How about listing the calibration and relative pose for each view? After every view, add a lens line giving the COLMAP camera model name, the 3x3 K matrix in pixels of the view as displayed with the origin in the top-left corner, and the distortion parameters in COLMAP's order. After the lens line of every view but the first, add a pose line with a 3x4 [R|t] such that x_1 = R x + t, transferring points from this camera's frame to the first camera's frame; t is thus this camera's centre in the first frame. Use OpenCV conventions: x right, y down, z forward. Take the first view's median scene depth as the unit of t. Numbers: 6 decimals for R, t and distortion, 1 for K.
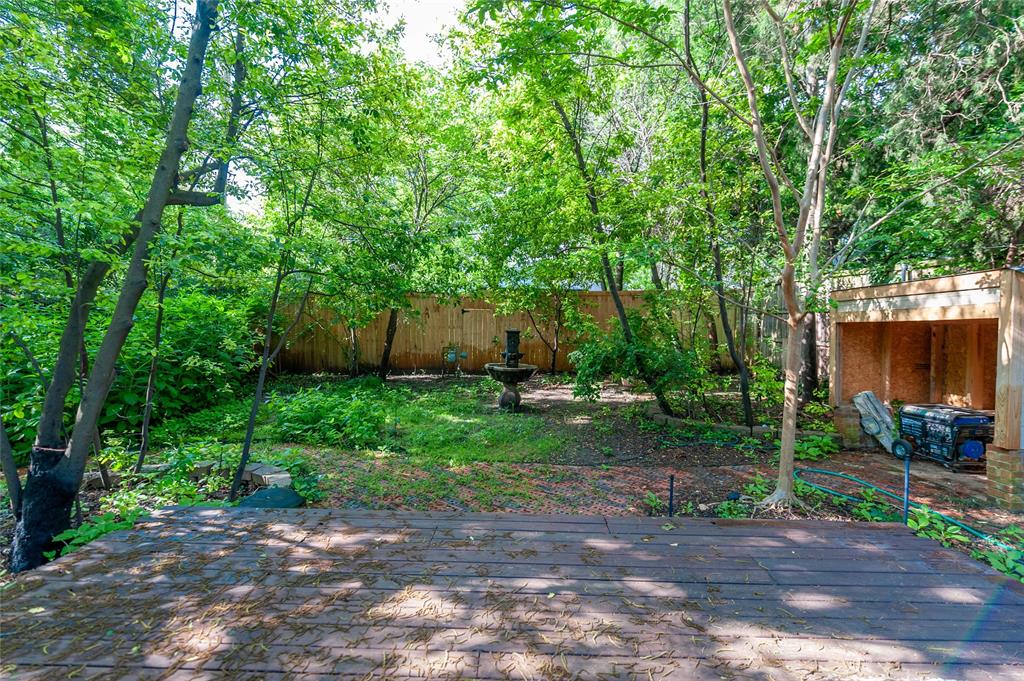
lens RADIAL K [[436.3, 0, 507.1], [0, 436.3, 335.8], [0, 0, 1]] dist [-0.002265, -0.000187]
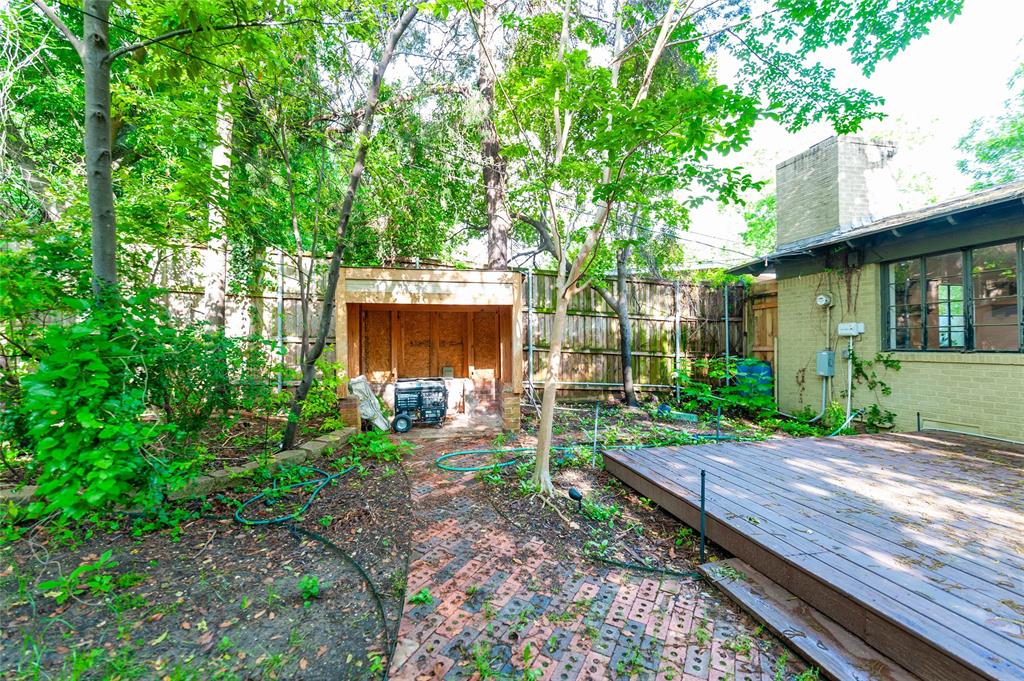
lens RADIAL K [[436.3, 0, 510.0], [0, 436.3, 341.2], [0, 0, 1]] dist [-0.002265, -0.000187]
pose [[-0.213619, -0.017436, 0.976762, -0.276375], [0.011002, 0.999734, 0.020252, 0.047671], [-0.976855, 0.015073, -0.213370, 1.274459]]
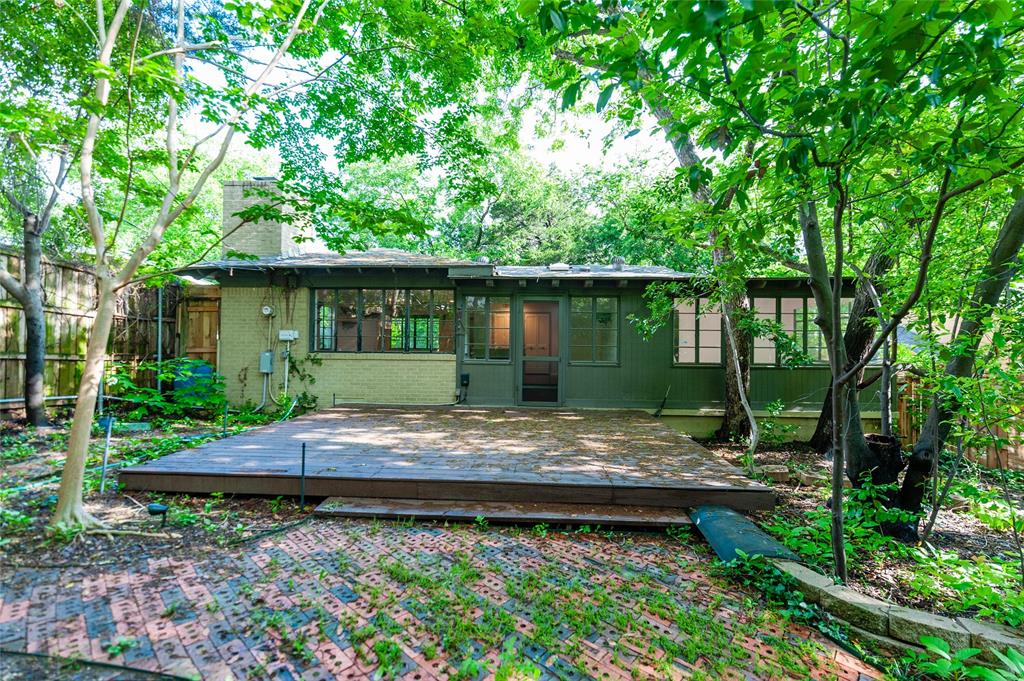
lens RADIAL K [[436.3, 0, 516.4], [0, 436.3, 340.2], [0, 0, 1]] dist [-0.002265, -0.000187]
pose [[-0.998386, -0.033484, 0.045878, -0.152103], [-0.033616, 0.999433, -0.002095, 0.041047], [-0.045782, -0.003634, -0.998945, 1.721224]]
